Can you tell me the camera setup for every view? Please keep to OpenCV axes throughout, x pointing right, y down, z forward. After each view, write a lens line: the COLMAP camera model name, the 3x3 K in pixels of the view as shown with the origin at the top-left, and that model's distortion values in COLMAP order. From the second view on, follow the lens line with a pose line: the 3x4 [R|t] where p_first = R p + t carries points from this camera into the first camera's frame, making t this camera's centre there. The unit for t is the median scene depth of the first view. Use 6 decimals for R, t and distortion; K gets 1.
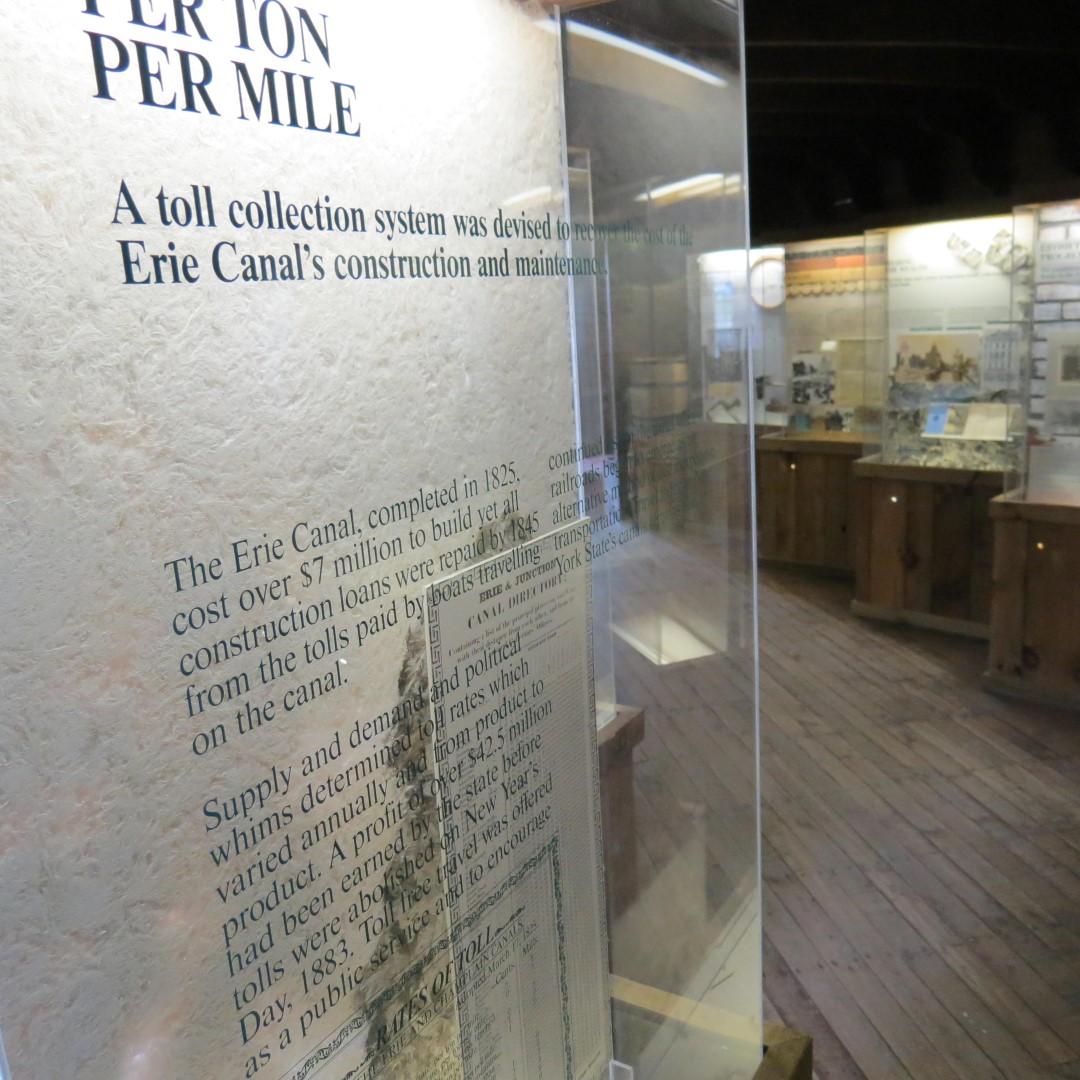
lens RADIAL K [[1011.2, 0, 543.9], [0, 1011.2, 540.5], [0, 0, 1]] dist [-0.025487, 0.000000]
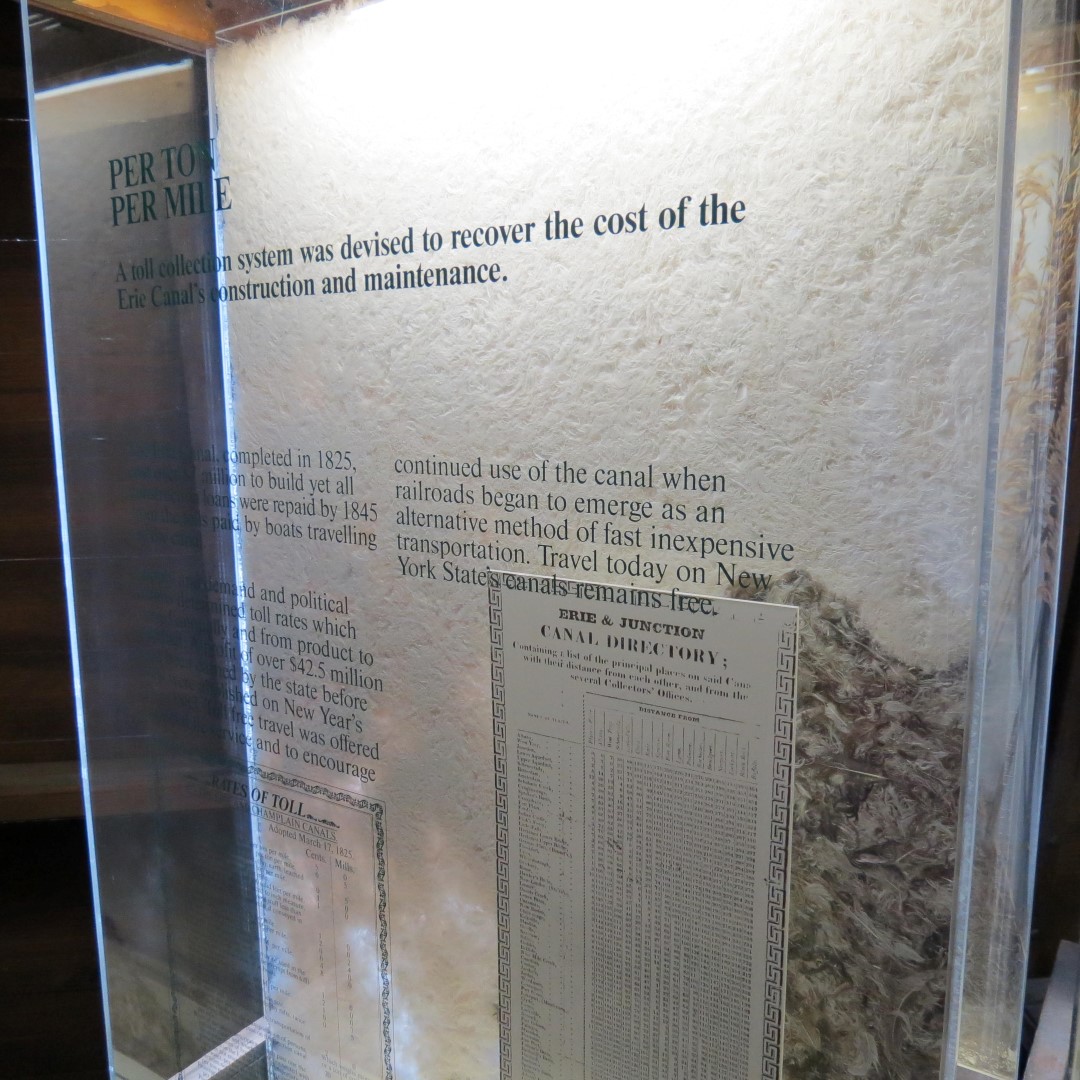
lens RADIAL K [[1011.2, 0, 541.9], [0, 1011.2, 539.9], [0, 0, 1]] dist [-0.025487, 0.000000]
pose [[-0.030531, 0.230381, -0.972621, 1.210193], [-0.211993, 0.949445, 0.231546, -0.322757], [0.976794, 0.213259, 0.019852, 1.319617]]
